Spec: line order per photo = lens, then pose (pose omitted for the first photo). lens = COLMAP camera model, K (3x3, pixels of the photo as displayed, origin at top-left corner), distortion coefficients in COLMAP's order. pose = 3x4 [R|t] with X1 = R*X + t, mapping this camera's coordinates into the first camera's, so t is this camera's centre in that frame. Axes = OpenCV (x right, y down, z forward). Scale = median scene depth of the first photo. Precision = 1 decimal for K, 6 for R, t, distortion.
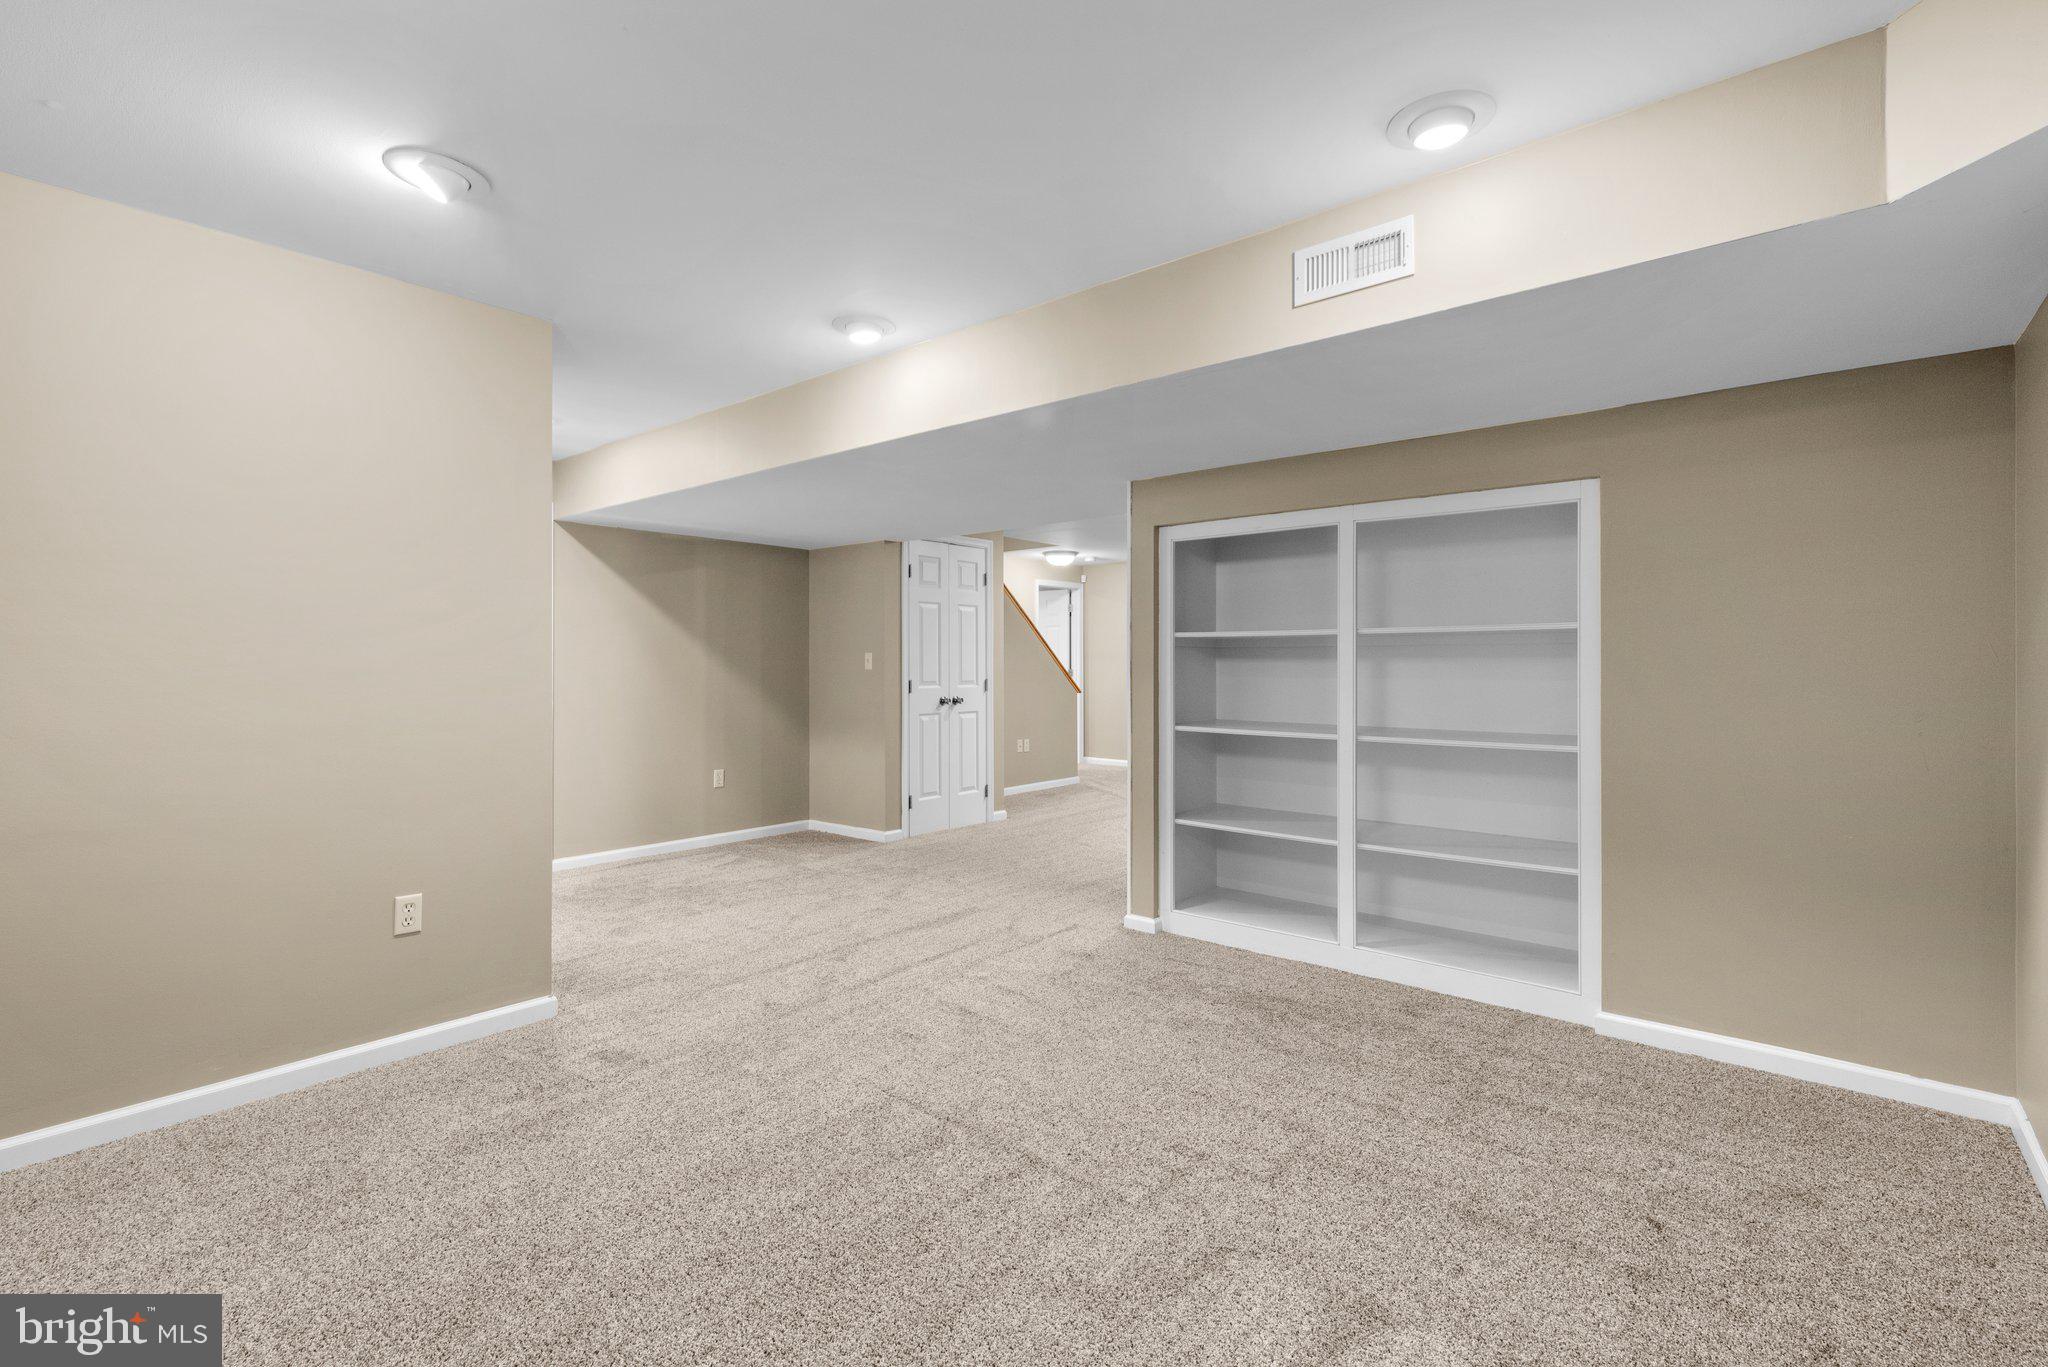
lens RADIAL K [[912.7, 0, 1019.3], [0, 912.7, 668.0], [0, 0, 1]] dist [0.002926, -0.000029]
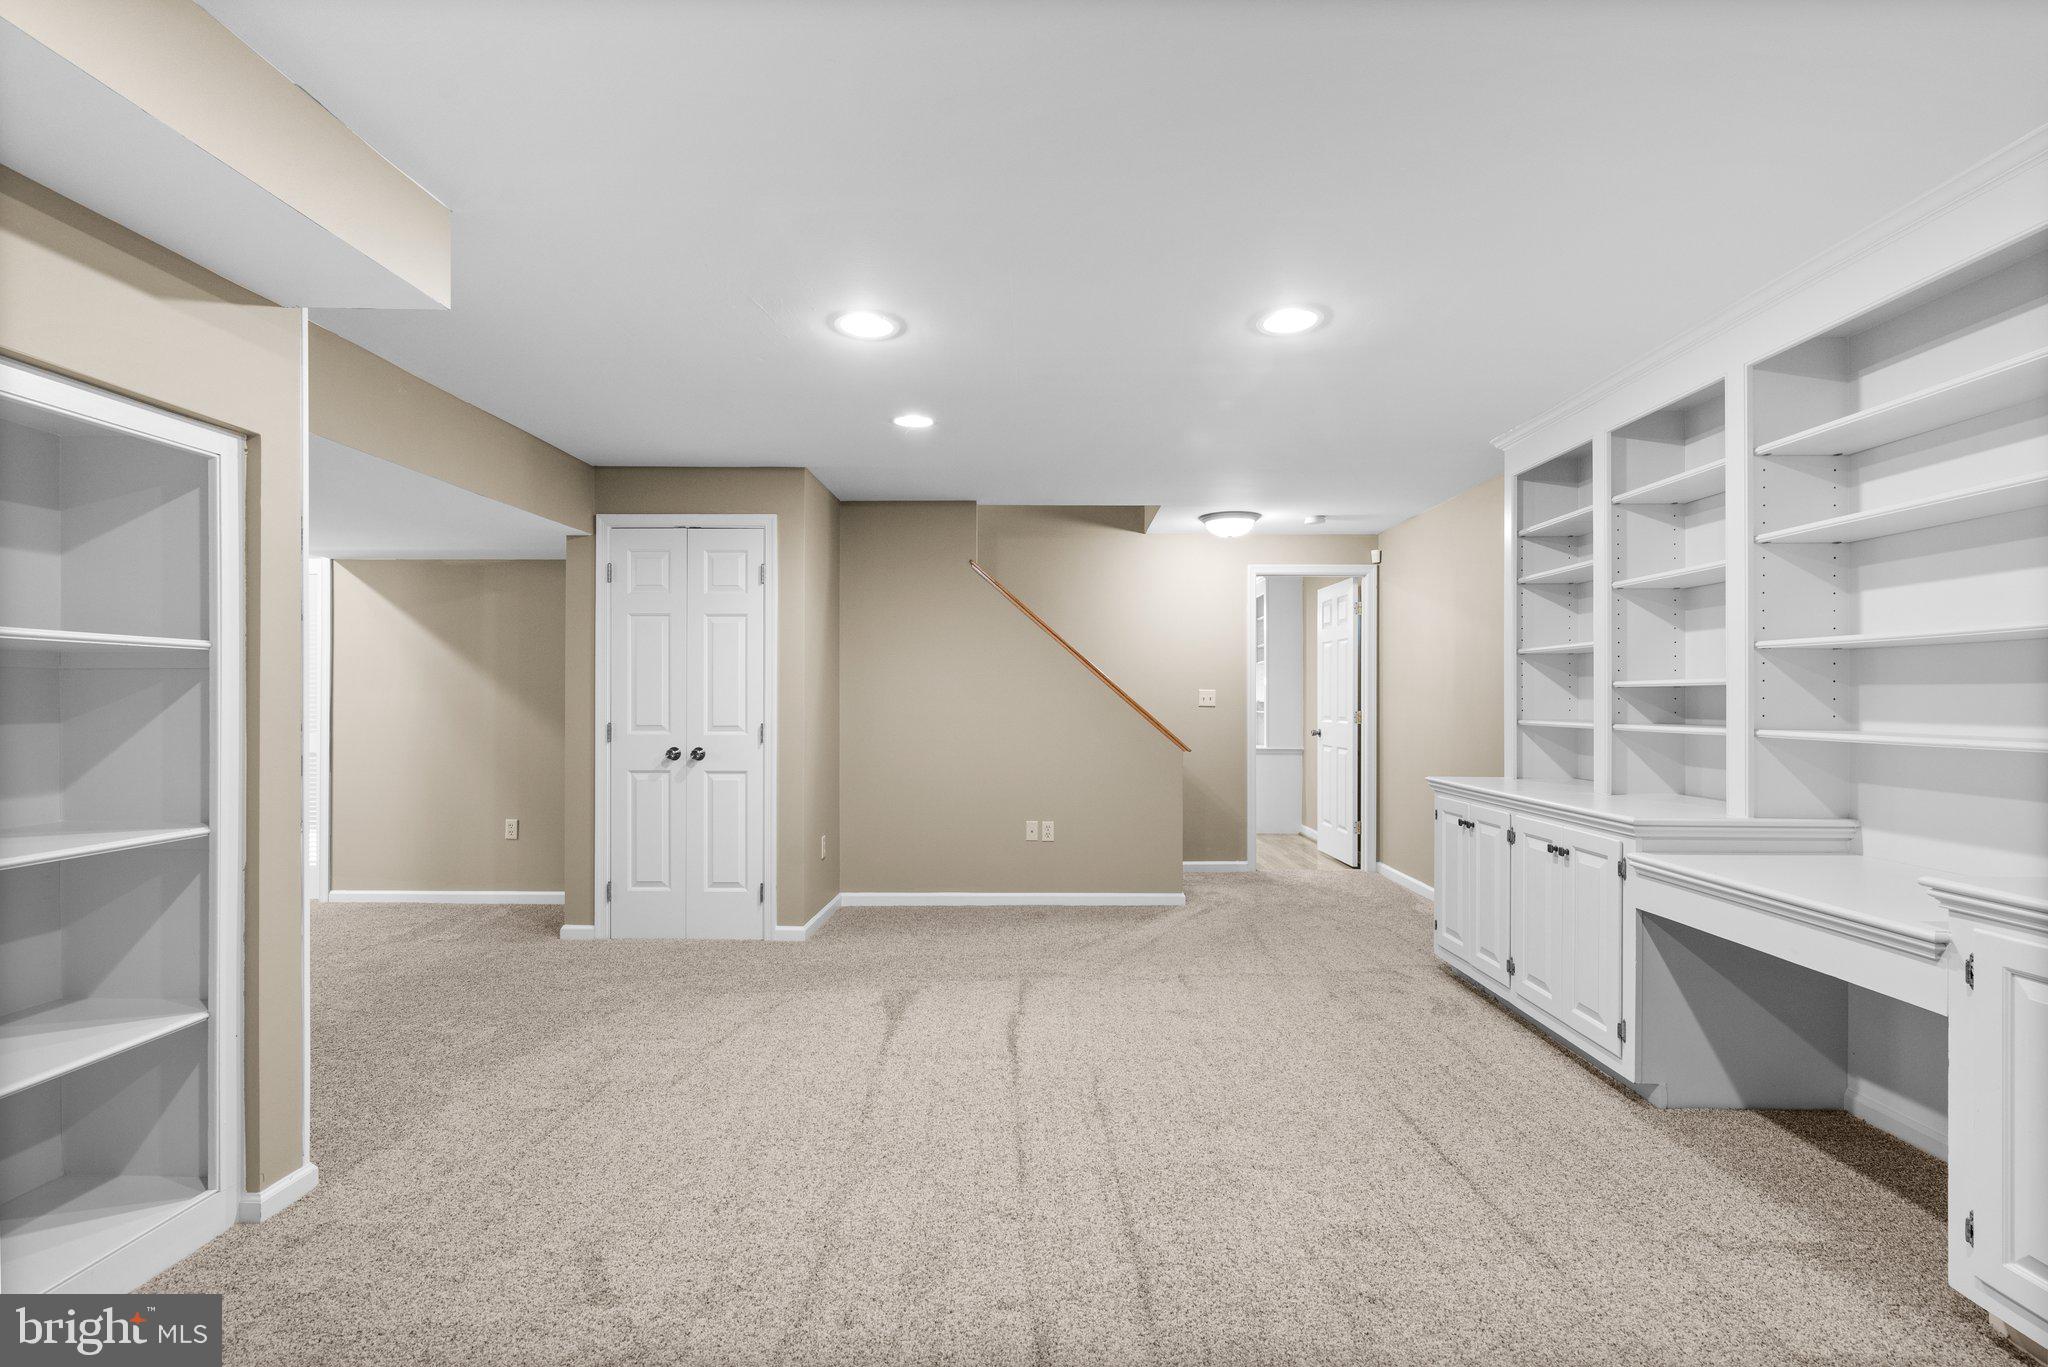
lens RADIAL K [[912.7, 0, 1026.0], [0, 912.7, 697.0], [0, 0, 1]] dist [0.002926, -0.000029]
pose [[0.642723, 0.003821, -0.766089, 0.597694], [-0.006277, 0.999980, -0.000279, -0.009086], [0.766073, 0.004988, 0.642735, 0.720338]]
